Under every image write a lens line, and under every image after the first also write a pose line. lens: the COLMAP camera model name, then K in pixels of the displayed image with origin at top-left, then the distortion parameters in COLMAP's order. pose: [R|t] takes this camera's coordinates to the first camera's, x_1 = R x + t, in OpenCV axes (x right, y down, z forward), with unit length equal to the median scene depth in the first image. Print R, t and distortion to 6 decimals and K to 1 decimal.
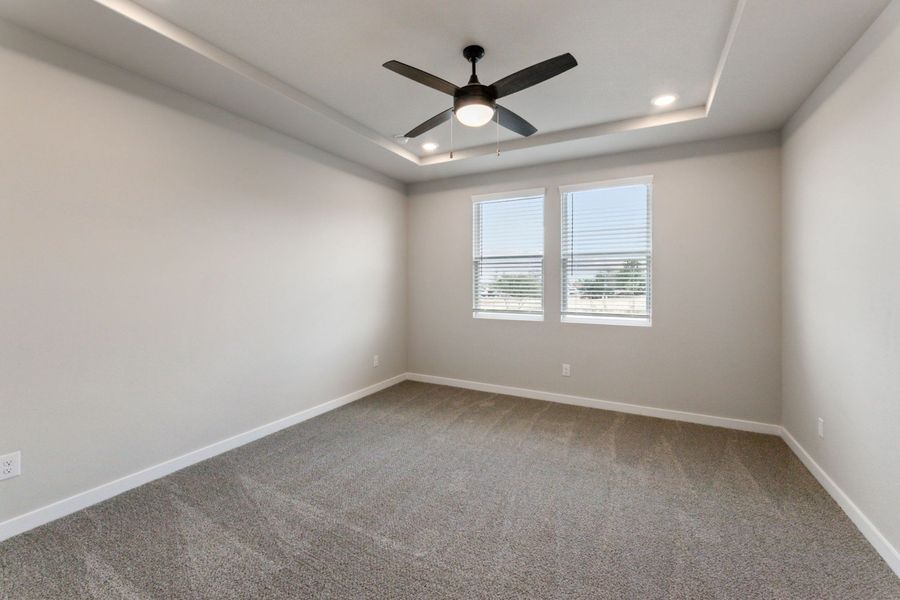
lens RADIAL K [[375.2, 0, 453.8], [0, 375.2, 280.5], [0, 0, 1]] dist [0.001346, -0.000179]
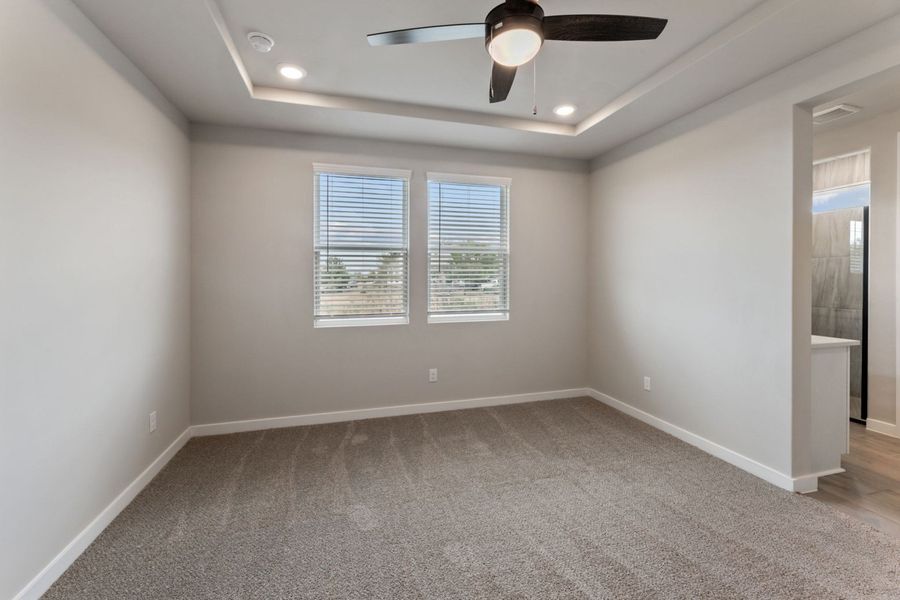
lens RADIAL K [[375.2, 0, 453.8], [0, 375.2, 280.5], [0, 0, 1]] dist [0.001346, -0.000179]
pose [[0.718357, -0.012647, 0.695560, -0.306178], [0.001387, 0.999859, 0.016748, -0.007617], [-0.695673, -0.011067, 0.718273, 0.319016]]
